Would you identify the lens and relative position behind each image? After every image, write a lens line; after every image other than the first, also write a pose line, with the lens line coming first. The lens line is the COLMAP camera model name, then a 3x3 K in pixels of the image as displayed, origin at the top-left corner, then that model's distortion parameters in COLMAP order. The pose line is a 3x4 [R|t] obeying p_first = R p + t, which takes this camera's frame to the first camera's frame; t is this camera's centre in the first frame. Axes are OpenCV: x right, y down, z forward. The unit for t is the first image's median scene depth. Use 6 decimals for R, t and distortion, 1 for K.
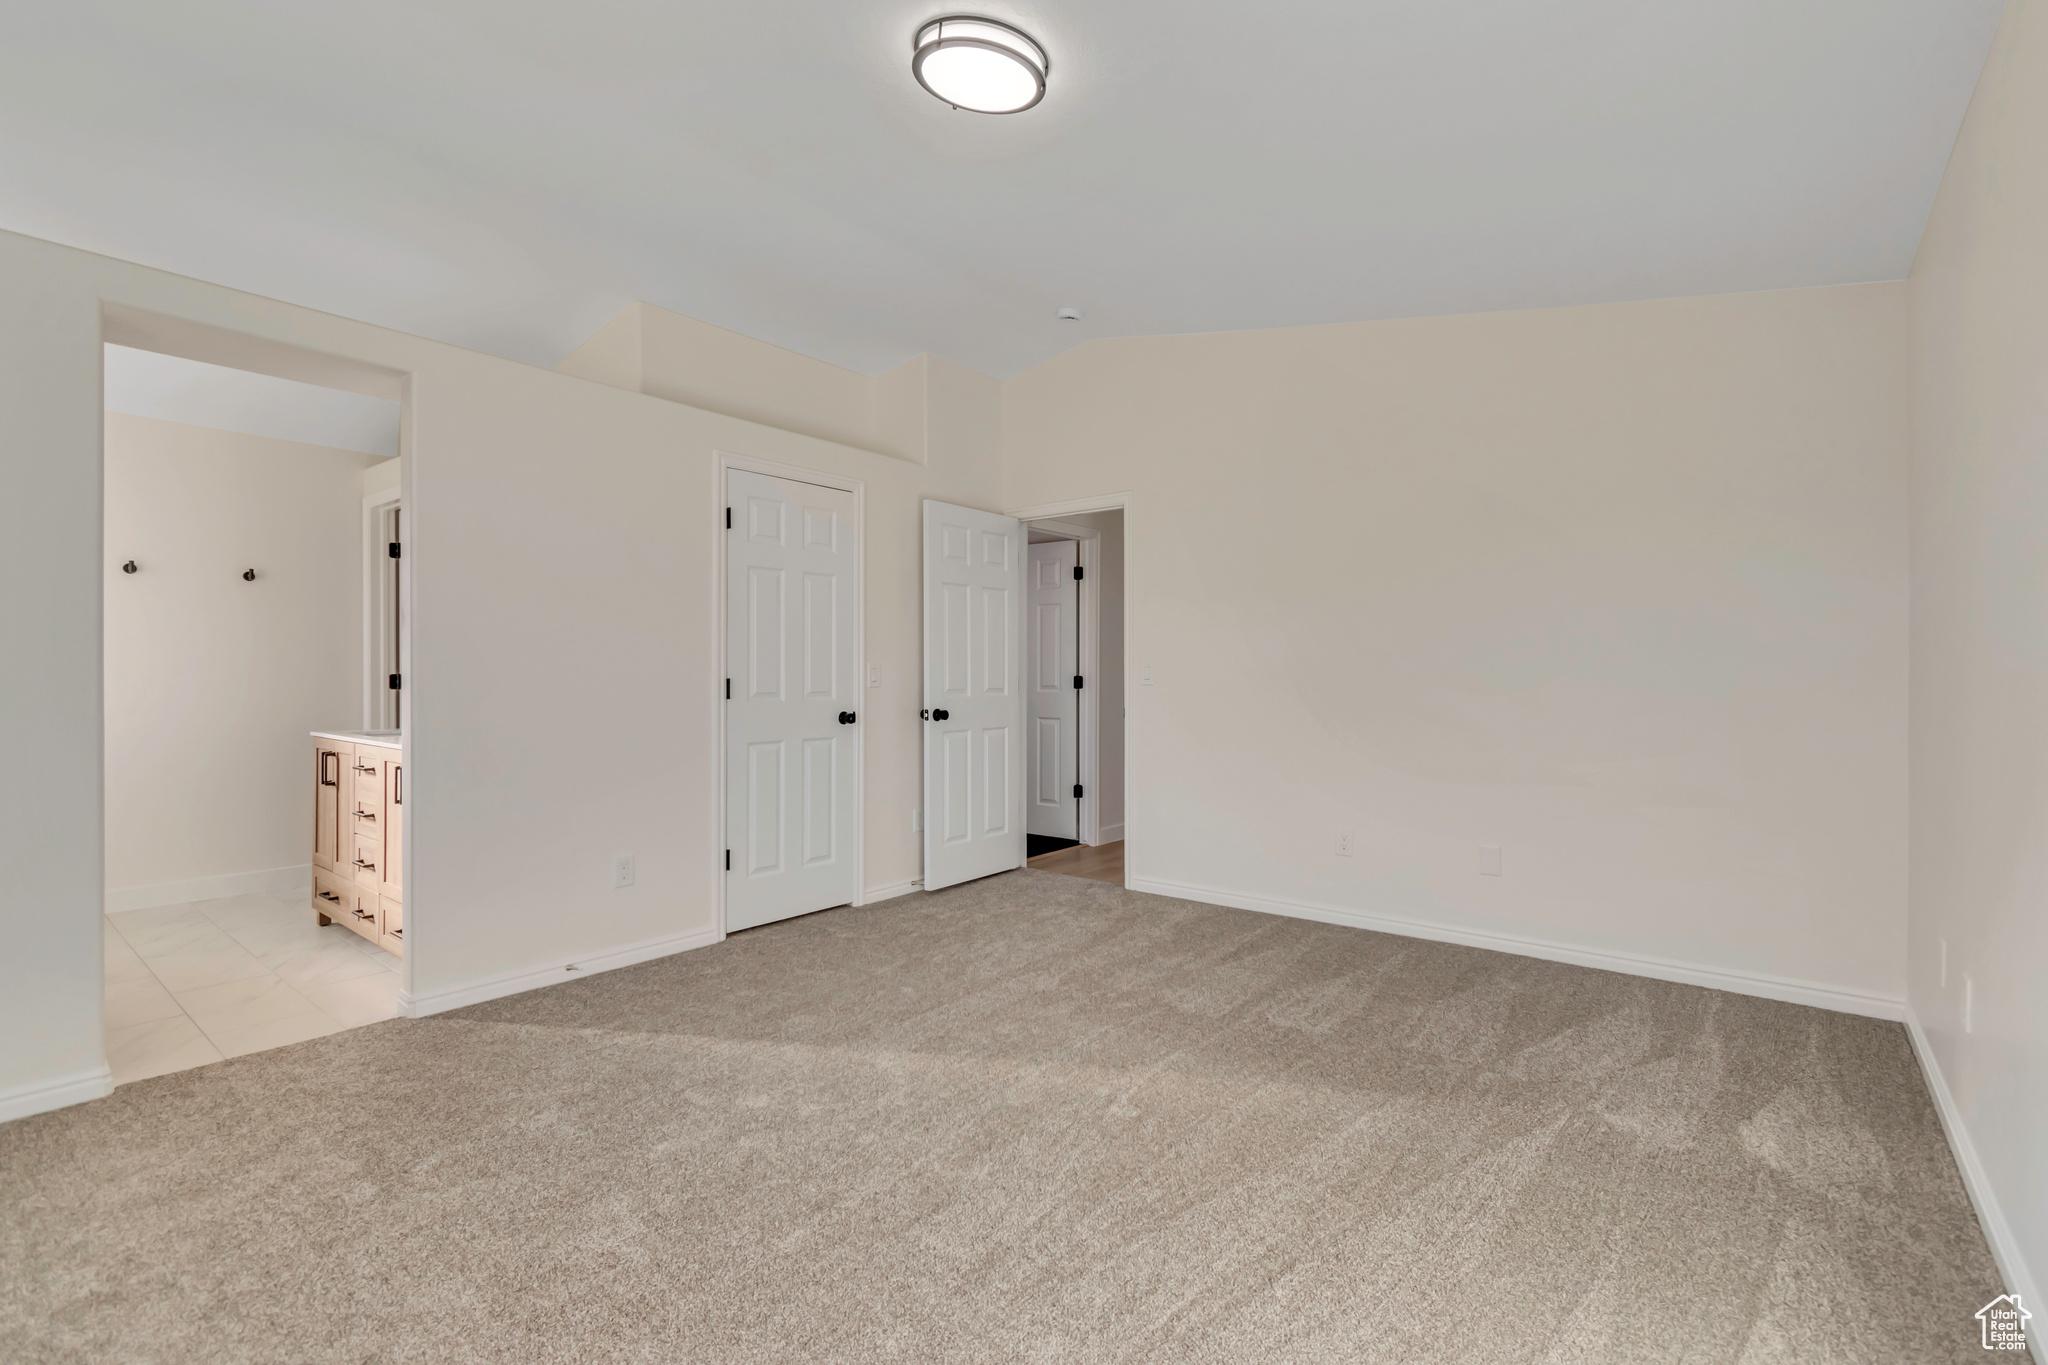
lens RADIAL K [[915.3, 0, 1026.2], [0, 915.3, 687.3], [0, 0, 1]] dist [0.002094, -0.000389]
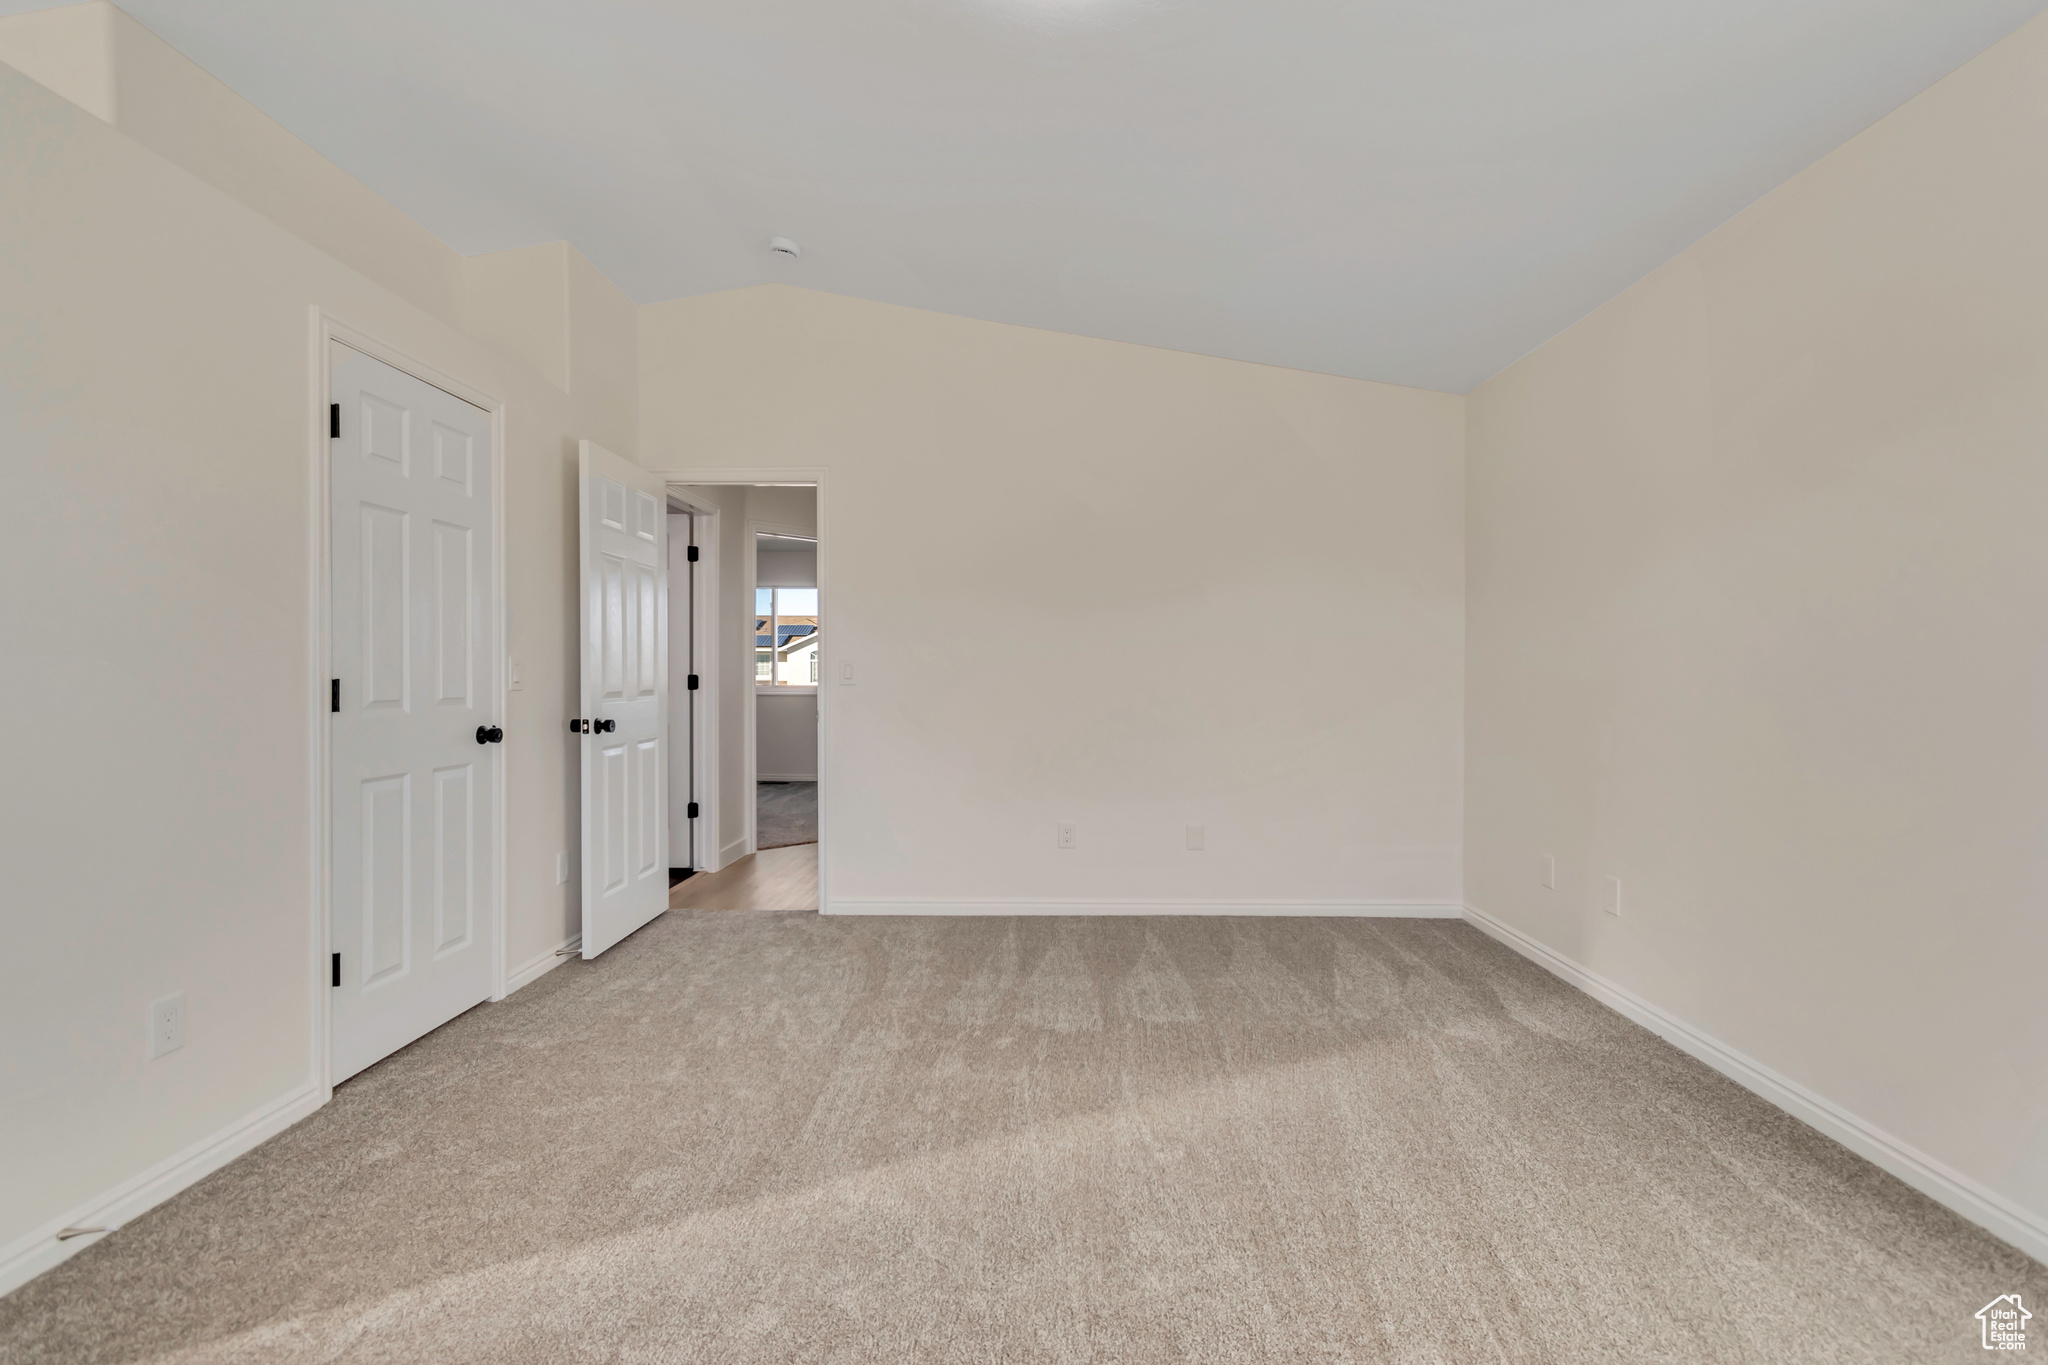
lens RADIAL K [[906.7, 0, 1023.3], [0, 906.7, 693.8], [0, 0, 1]] dist [0.002670, -0.000250]
pose [[0.793605, -0.013291, 0.608288, -0.358682], [0.007945, 0.999903, 0.011481, -0.003402], [-0.608381, -0.004279, 0.793633, 0.245016]]
